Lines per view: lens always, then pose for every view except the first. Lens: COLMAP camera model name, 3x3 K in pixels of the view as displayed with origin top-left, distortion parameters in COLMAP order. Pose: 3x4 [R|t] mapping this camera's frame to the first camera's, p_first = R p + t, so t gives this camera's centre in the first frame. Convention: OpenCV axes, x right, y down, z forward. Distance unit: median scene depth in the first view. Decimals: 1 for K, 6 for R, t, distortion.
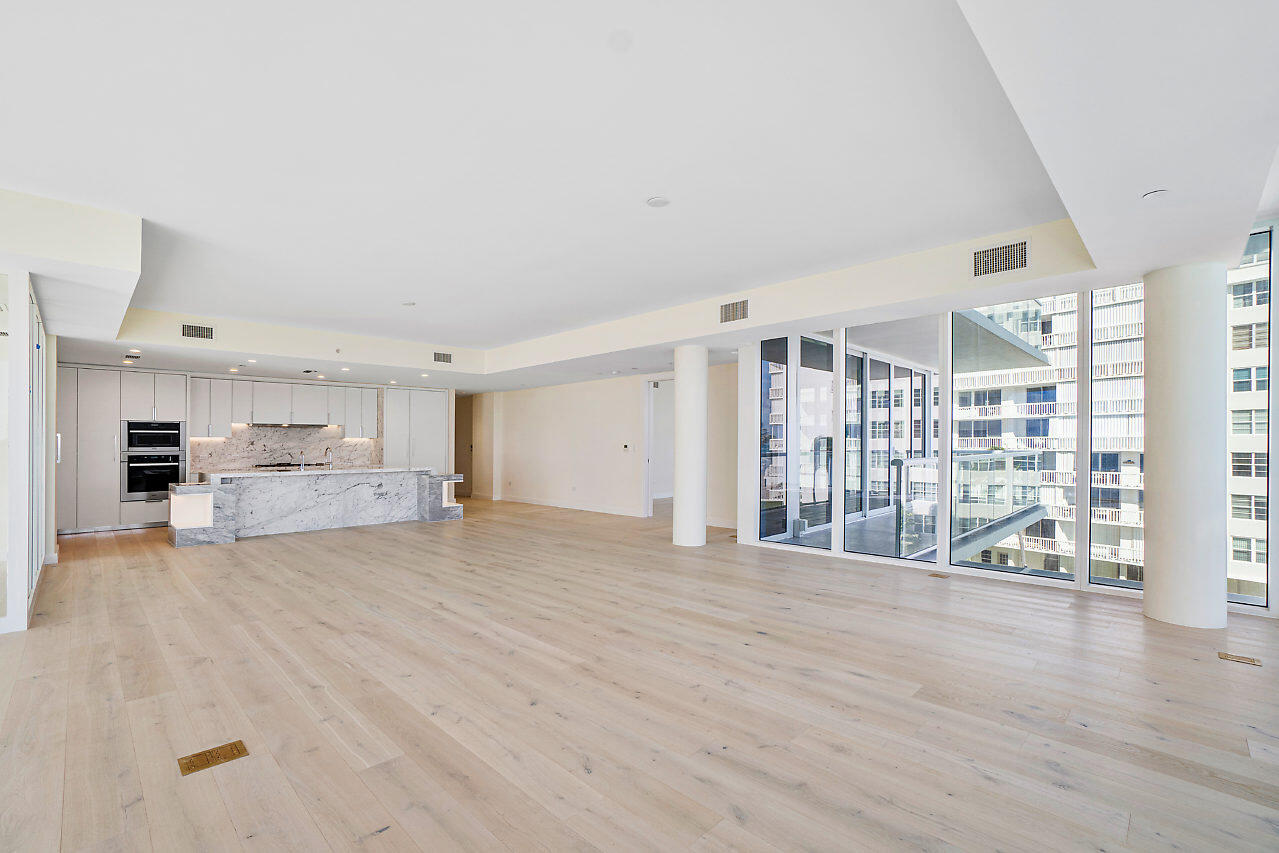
lens RADIAL K [[562.5, 0, 639.0], [0, 562.5, 433.9], [0, 0, 1]] dist [-0.022879, 0.006225]
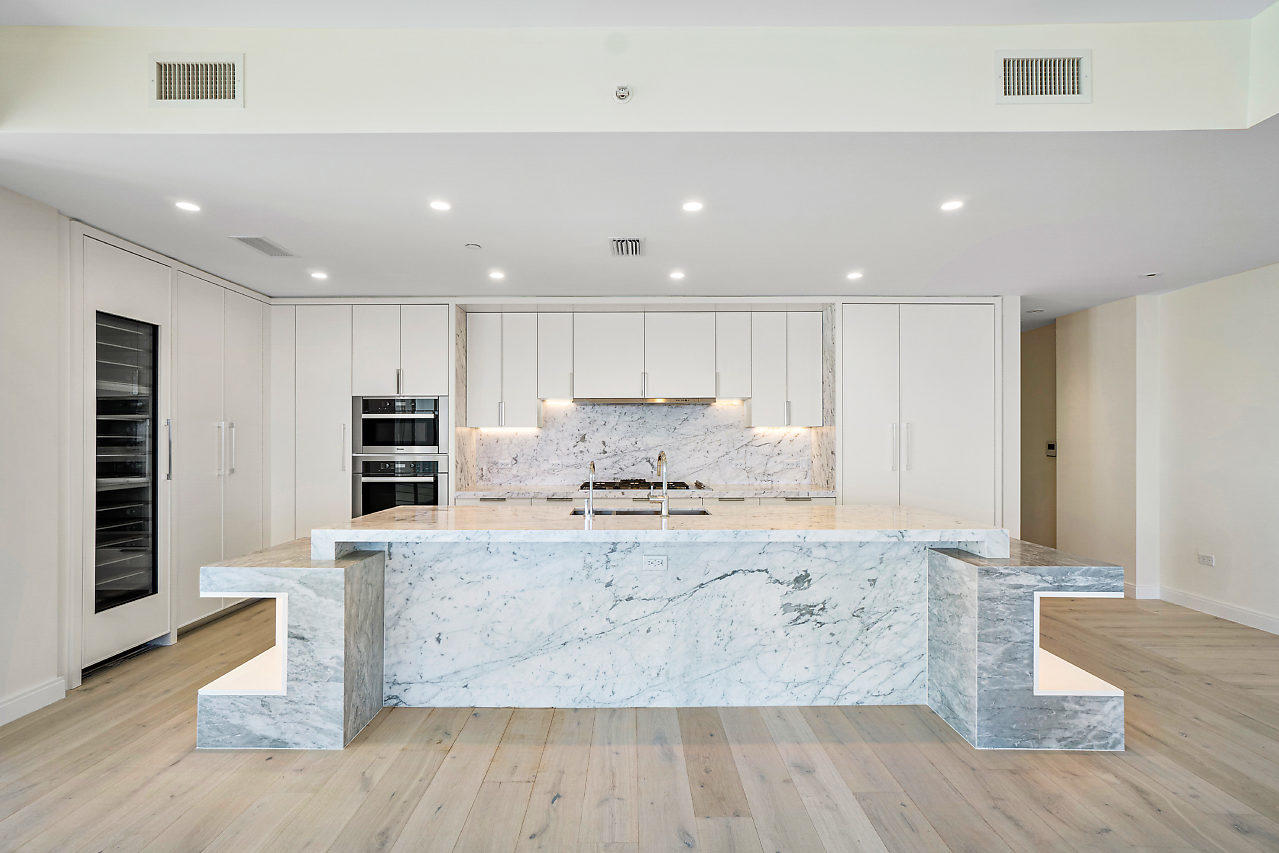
lens RADIAL K [[589.3, 0, 637.4], [0, 589.3, 433.6], [0, 0, 1]] dist [-0.002253, -0.000093]
pose [[0.688673, -0.000538, -0.725072, -0.285683], [0.009341, 0.999923, 0.008130, 0.009162], [0.725012, -0.012372, 0.688626, 0.699469]]
